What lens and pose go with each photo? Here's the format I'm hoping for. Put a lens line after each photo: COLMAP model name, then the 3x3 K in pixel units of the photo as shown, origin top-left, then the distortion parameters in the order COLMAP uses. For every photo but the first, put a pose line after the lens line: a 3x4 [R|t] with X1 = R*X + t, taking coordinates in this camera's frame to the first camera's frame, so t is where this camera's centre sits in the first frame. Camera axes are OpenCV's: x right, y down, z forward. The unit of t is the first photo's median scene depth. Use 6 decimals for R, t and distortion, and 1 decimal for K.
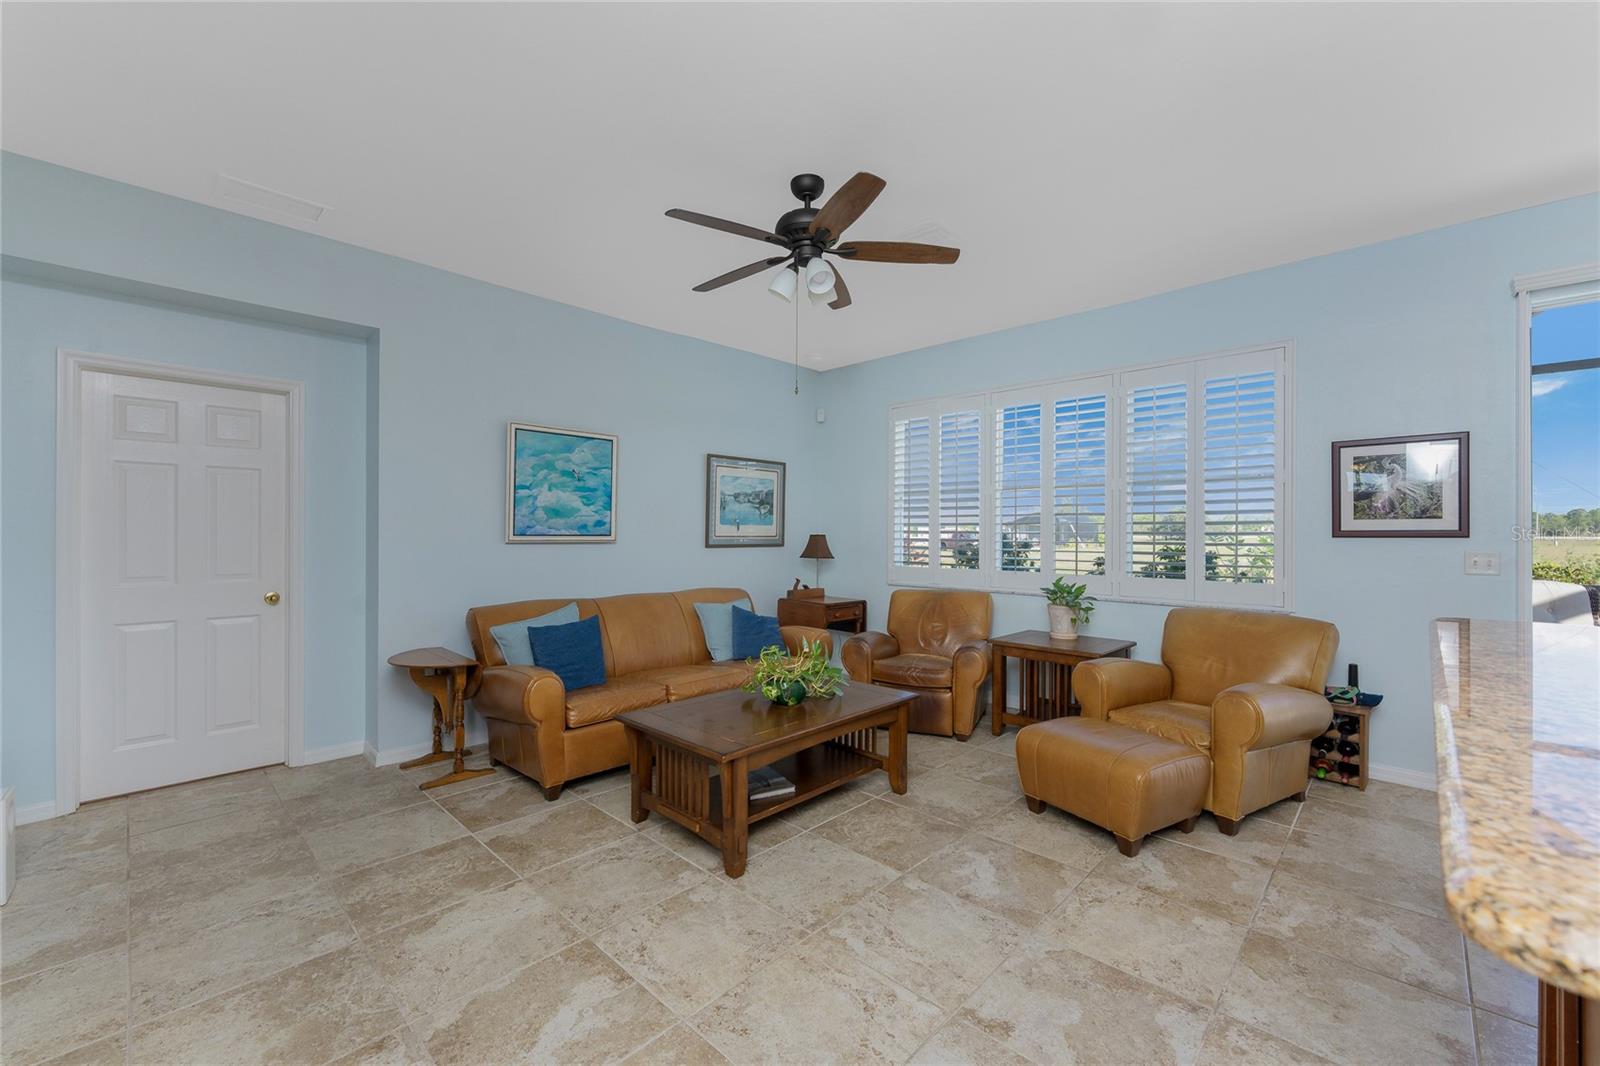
lens RADIAL K [[654.0, 0, 823.5], [0, 654.0, 534.6], [0, 0, 1]] dist [-0.000336, -0.000100]
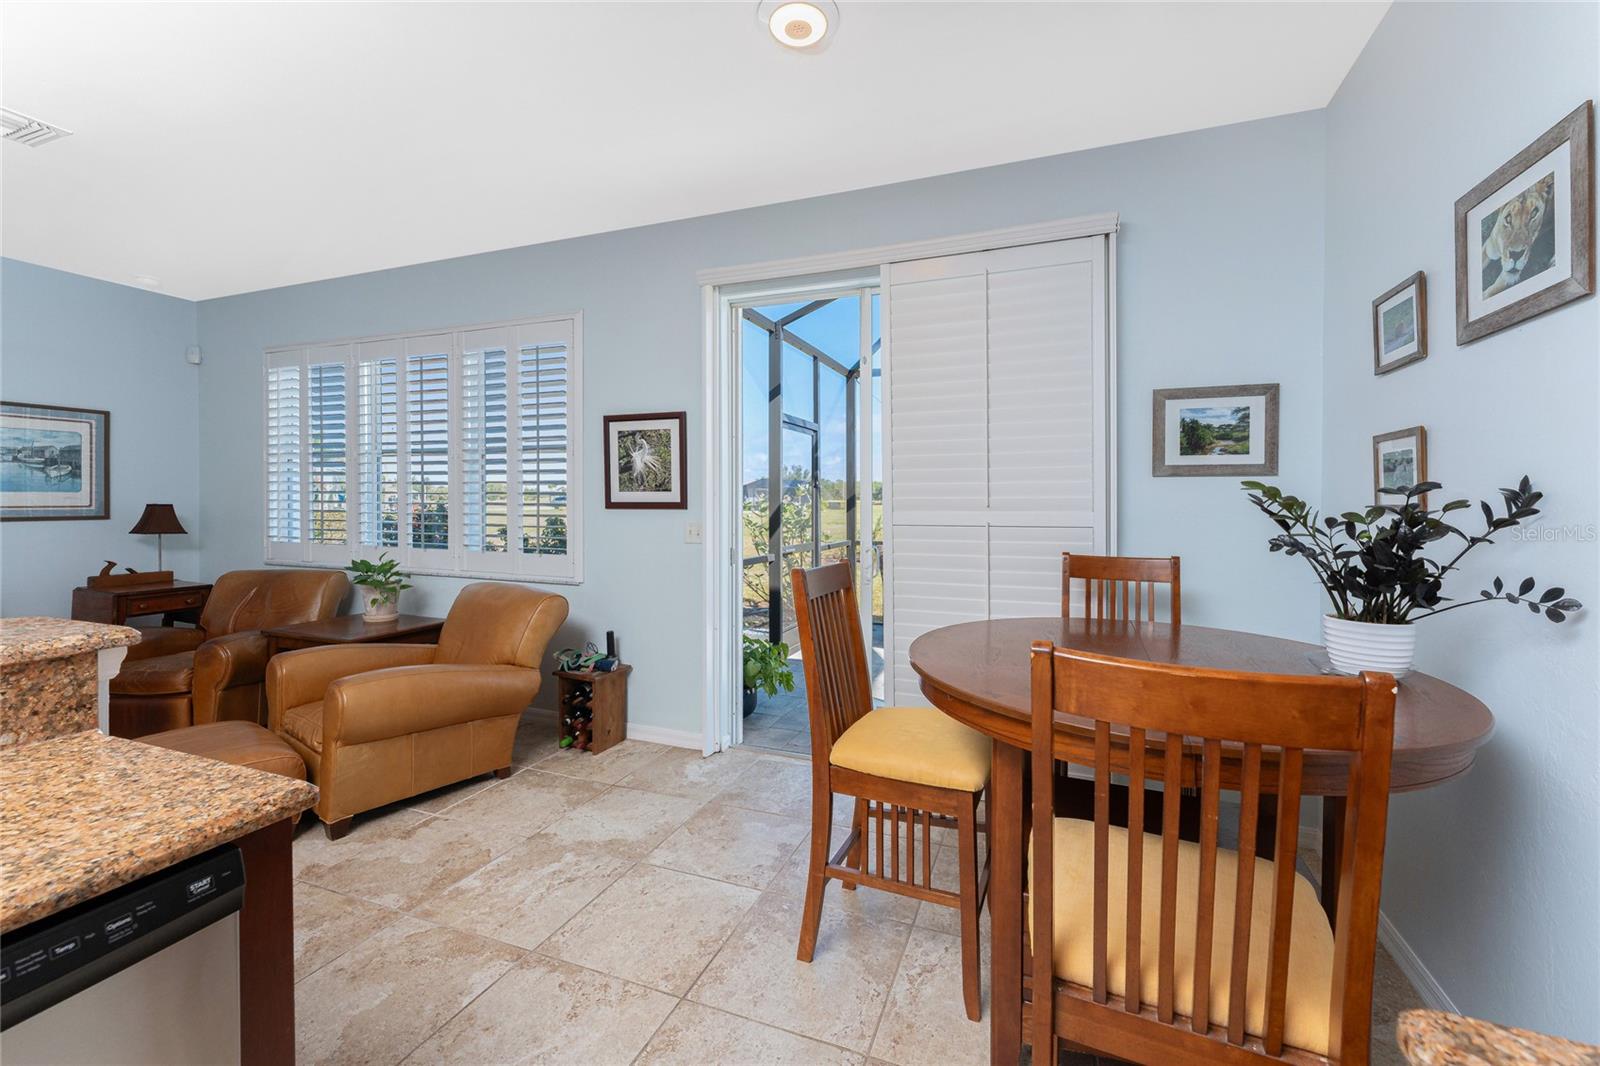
lens RADIAL K [[647.9, 0, 823.8], [0, 647.9, 506.2], [0, 0, 1]] dist [0.010880, 0.000026]
pose [[0.920104, -0.004101, 0.391653, 0.587245], [-0.000785, 0.999924, 0.012315, -0.010471], [-0.391674, -0.011638, 0.920030, -0.064596]]
